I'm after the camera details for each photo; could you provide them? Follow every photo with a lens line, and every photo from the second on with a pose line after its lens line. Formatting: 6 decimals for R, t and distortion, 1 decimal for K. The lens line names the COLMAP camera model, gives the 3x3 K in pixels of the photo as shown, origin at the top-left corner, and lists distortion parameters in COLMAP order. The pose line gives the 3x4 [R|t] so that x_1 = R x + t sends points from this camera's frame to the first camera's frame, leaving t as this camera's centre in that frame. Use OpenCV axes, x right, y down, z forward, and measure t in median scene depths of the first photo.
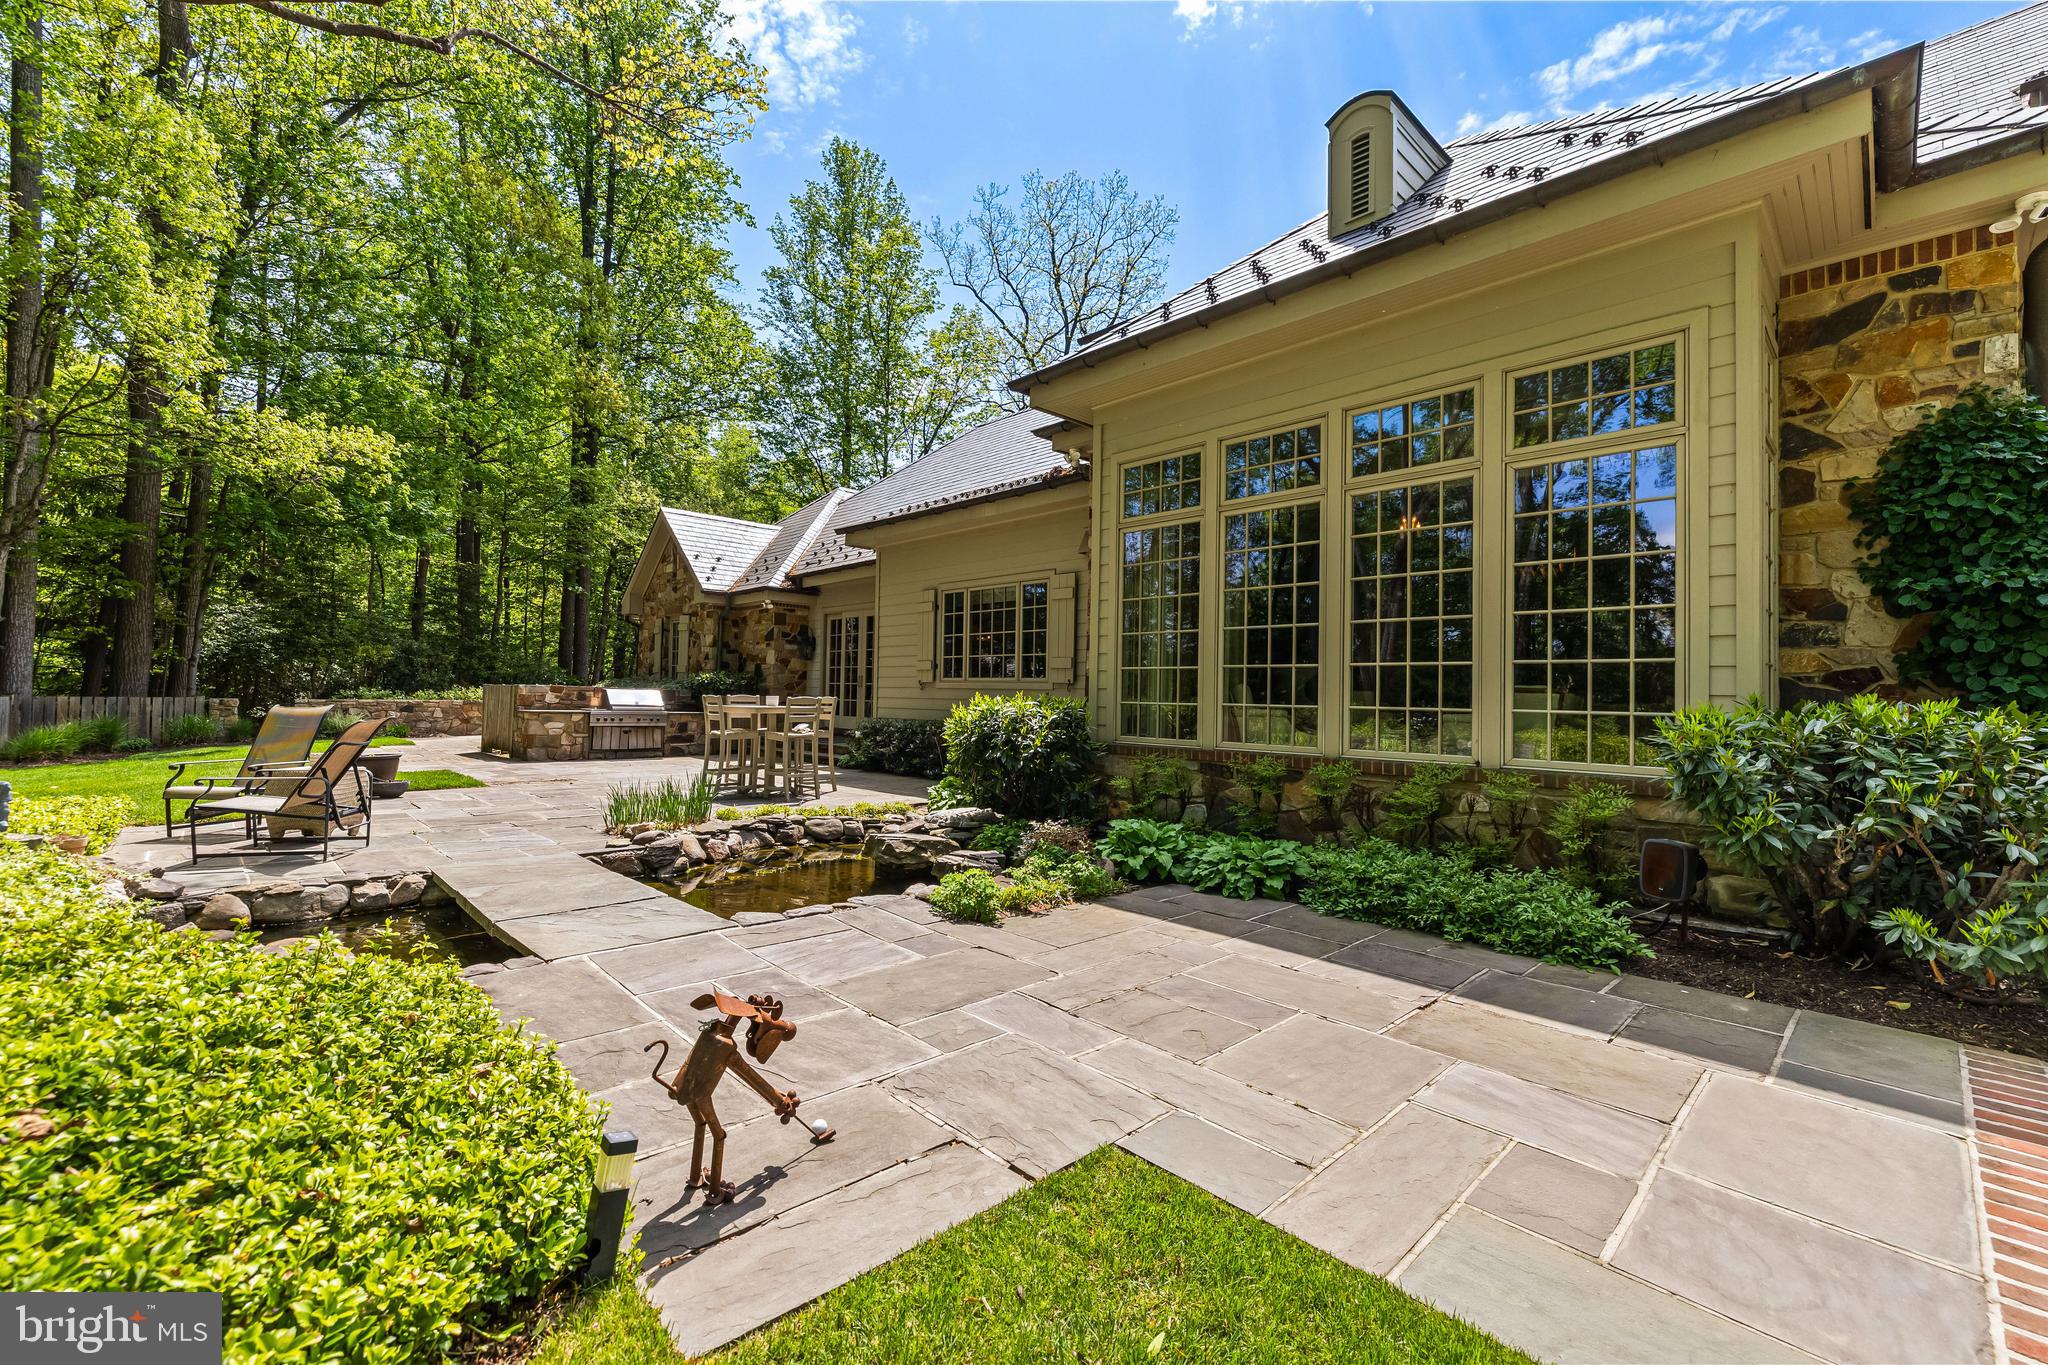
lens RADIAL K [[856.1, 0, 1030.0], [0, 856.1, 680.7], [0, 0, 1]] dist [0.000335, 0.001052]
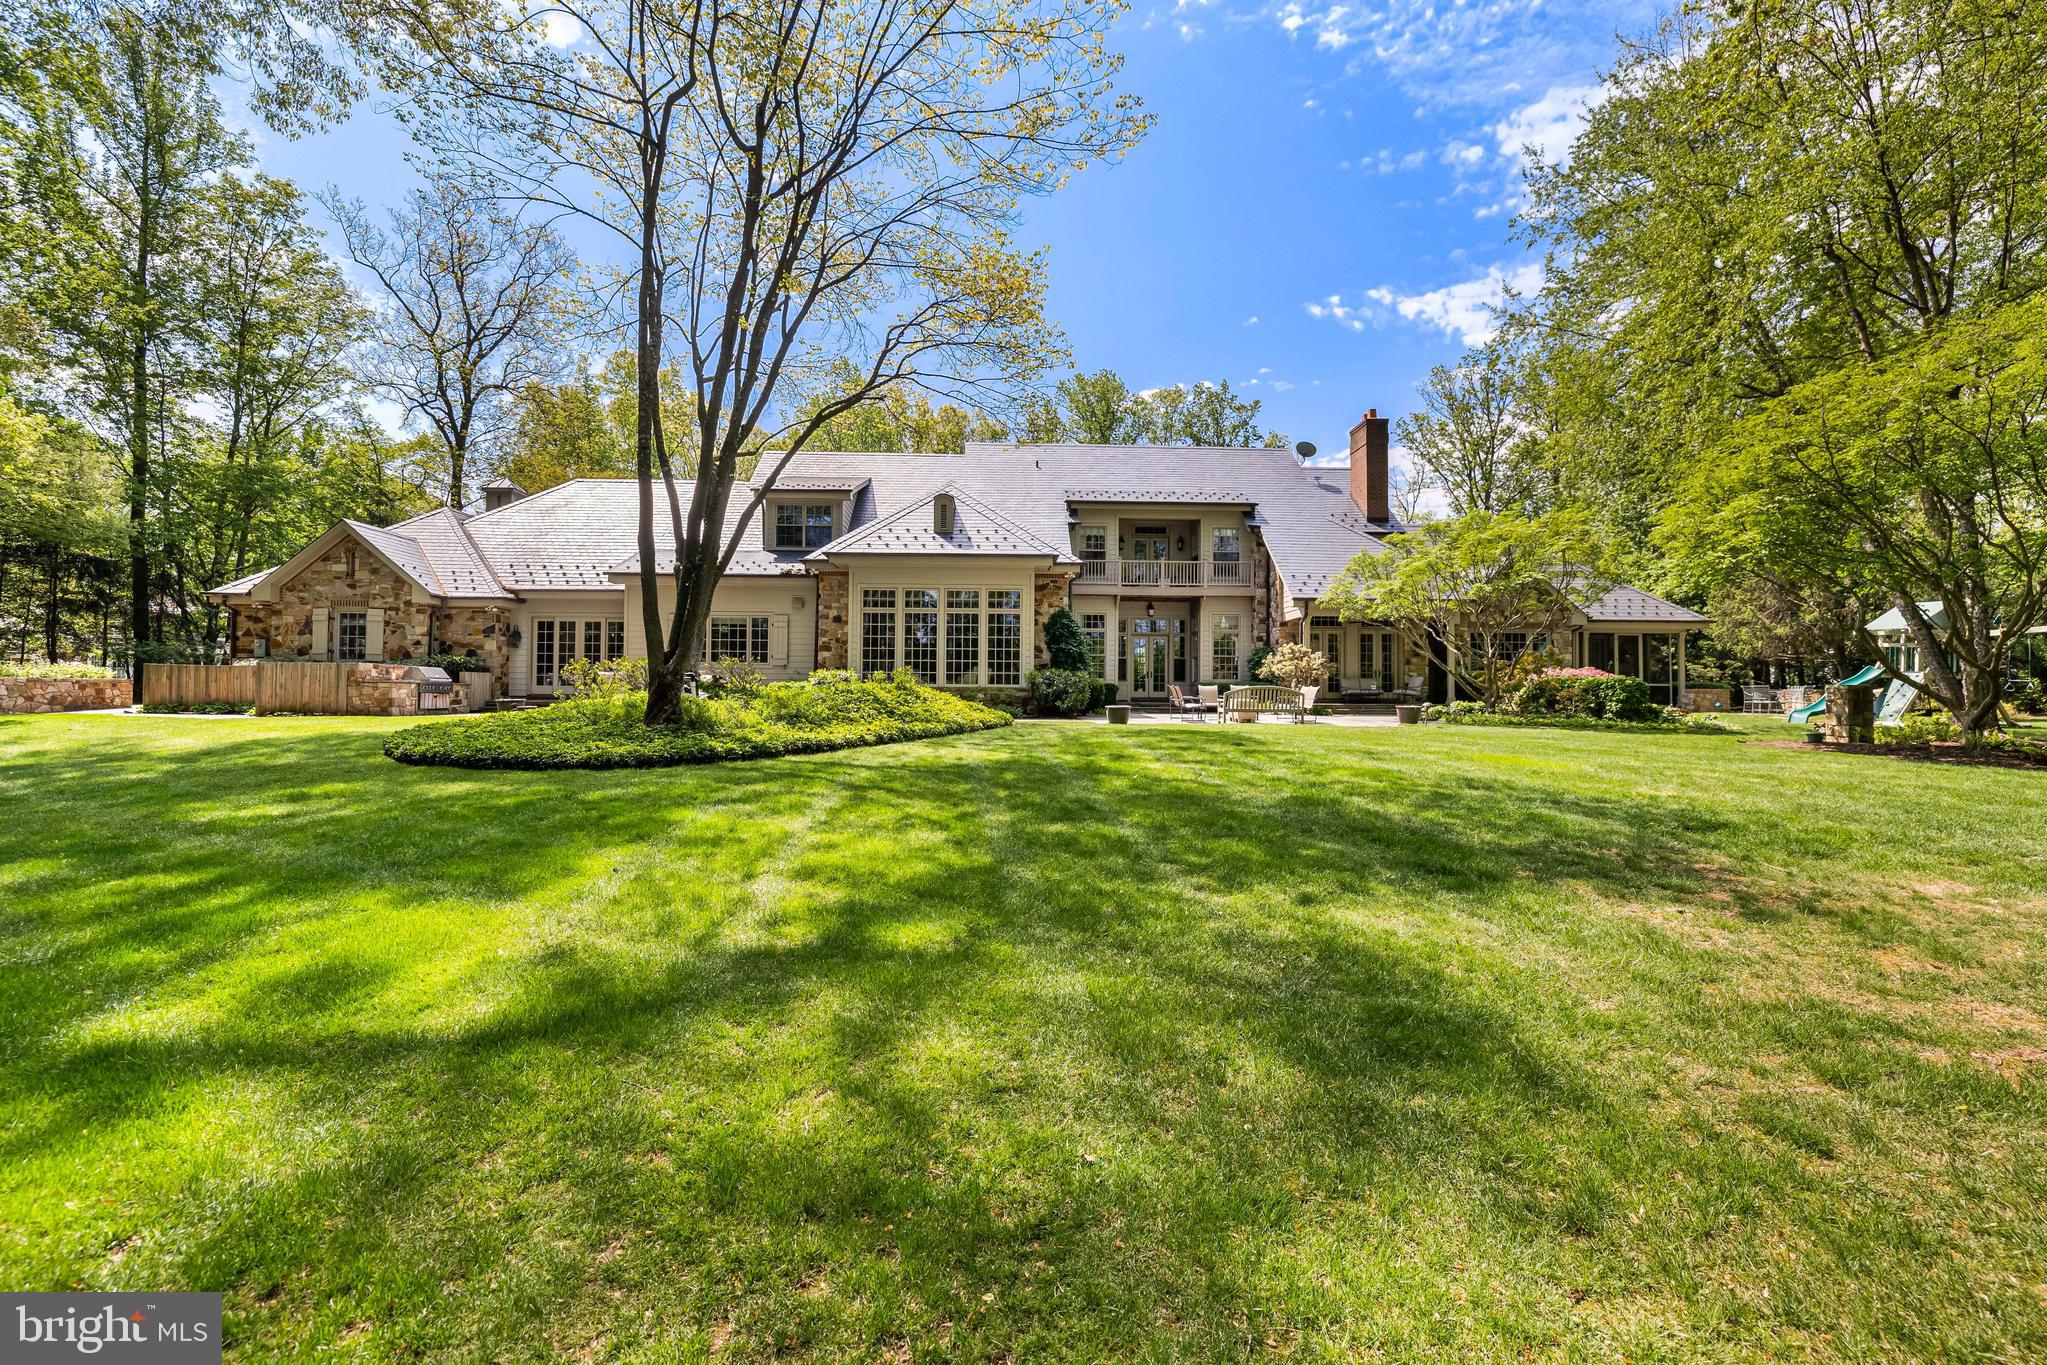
lens RADIAL K [[855.7, 0, 1023.4], [0, 855.7, 681.9], [0, 0, 1]] dist [0.000335, 0.001052]
pose [[0.670509, -0.002936, 0.741895, -1.593679], [-0.006950, 0.999923, 0.010239, 0.025081], [-0.741869, -0.012022, 0.670437, -1.264008]]
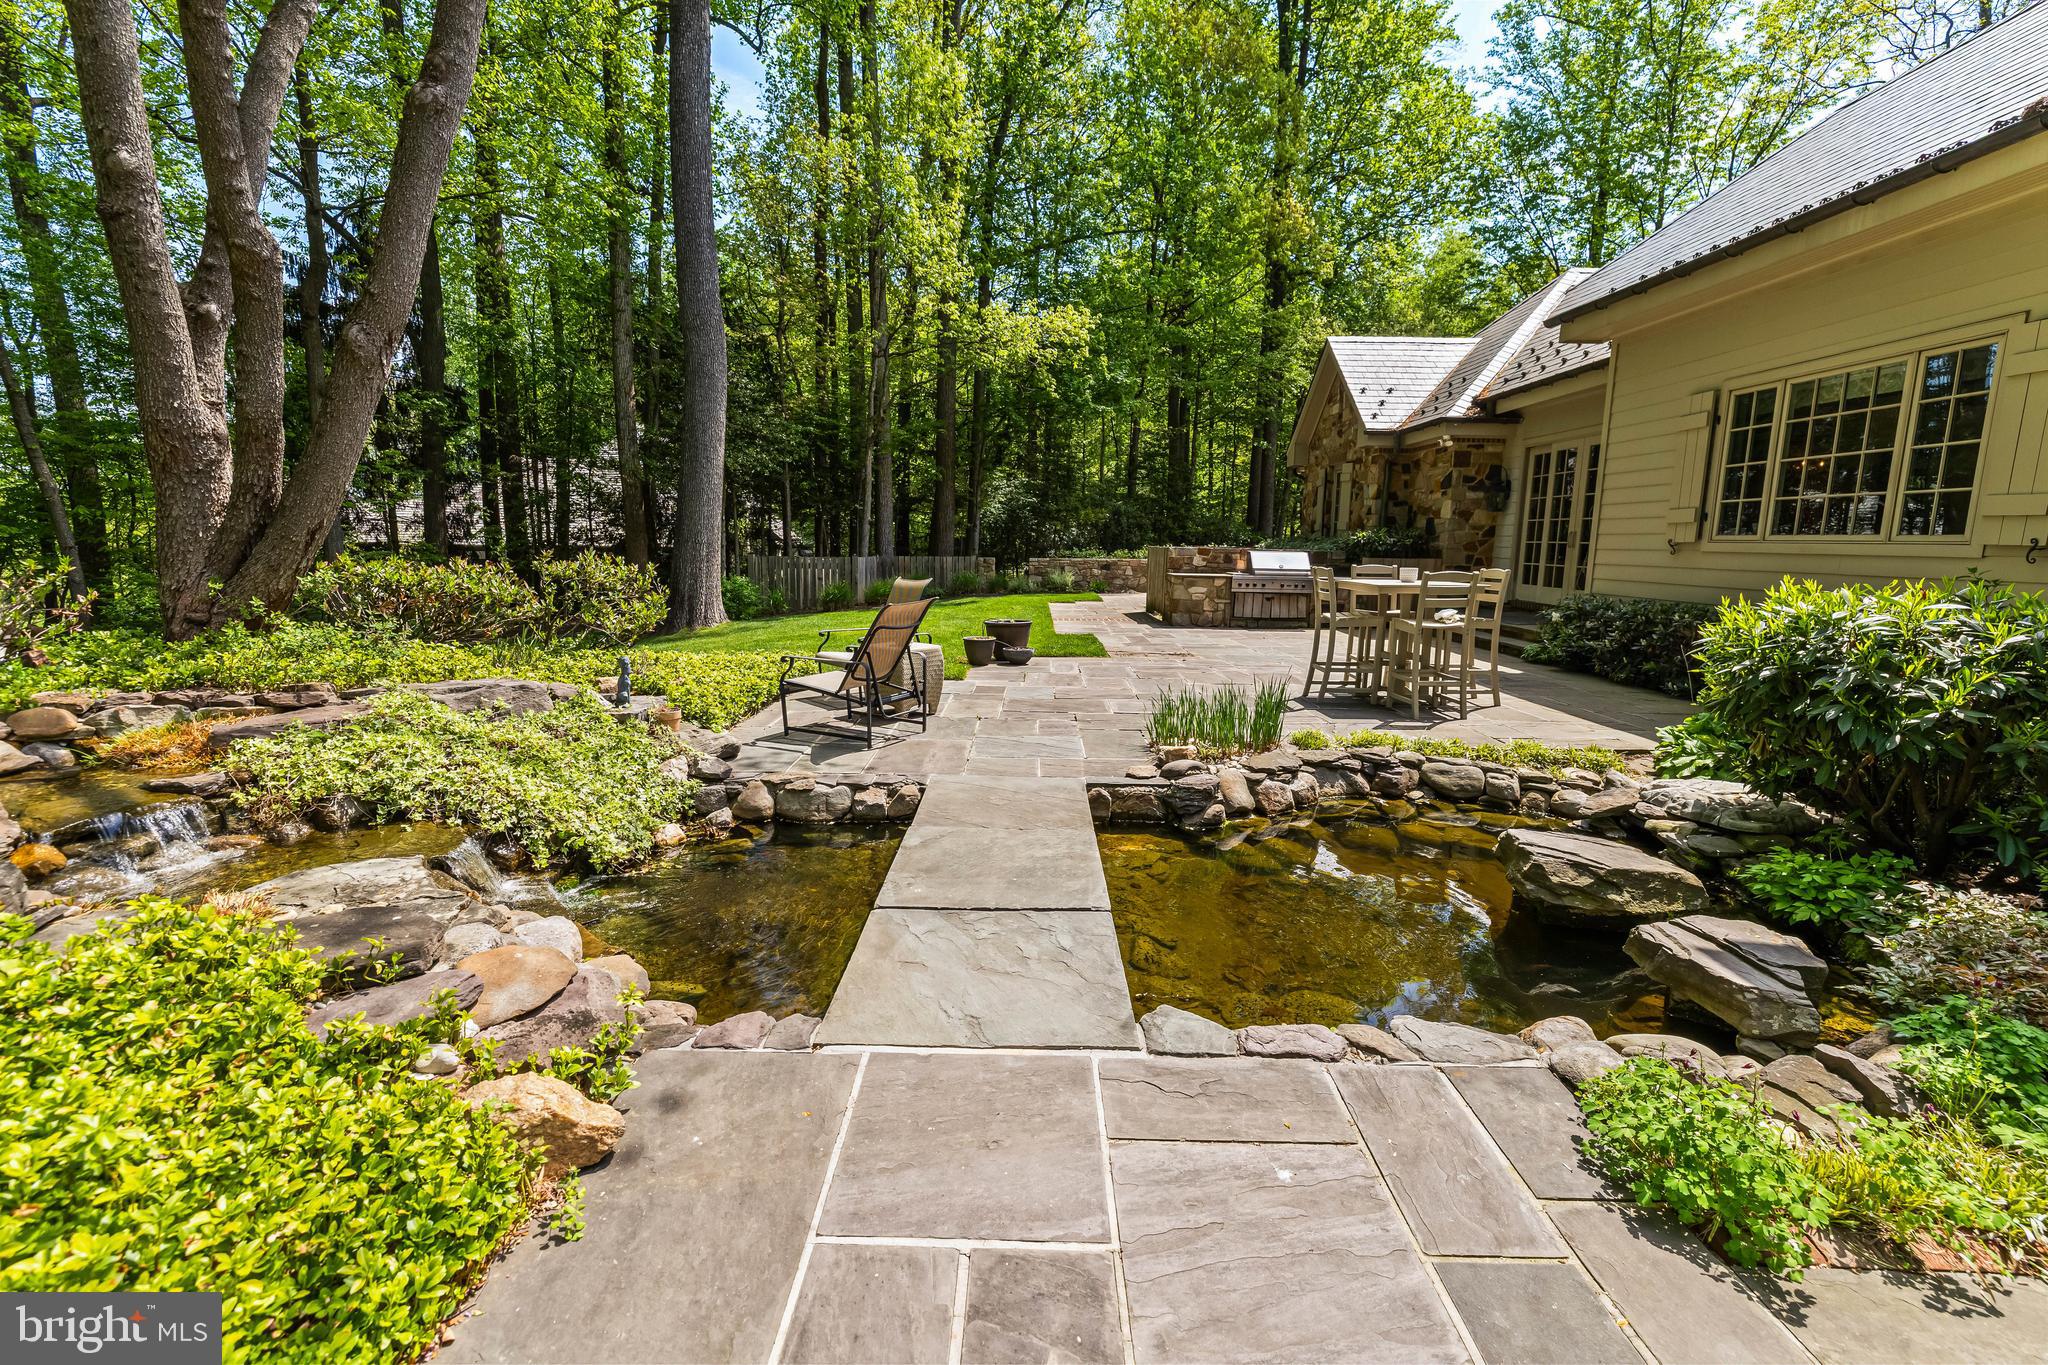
lens RADIAL K [[856.1, 0, 1032.6], [0, 856.1, 673.7], [0, 0, 1]] dist [0.000335, 0.001052]
pose [[0.713485, 0.098939, -0.693650, -0.022501], [0.015241, 0.987554, 0.156538, -0.014555], [0.700505, -0.122259, 0.703097, 0.321037]]
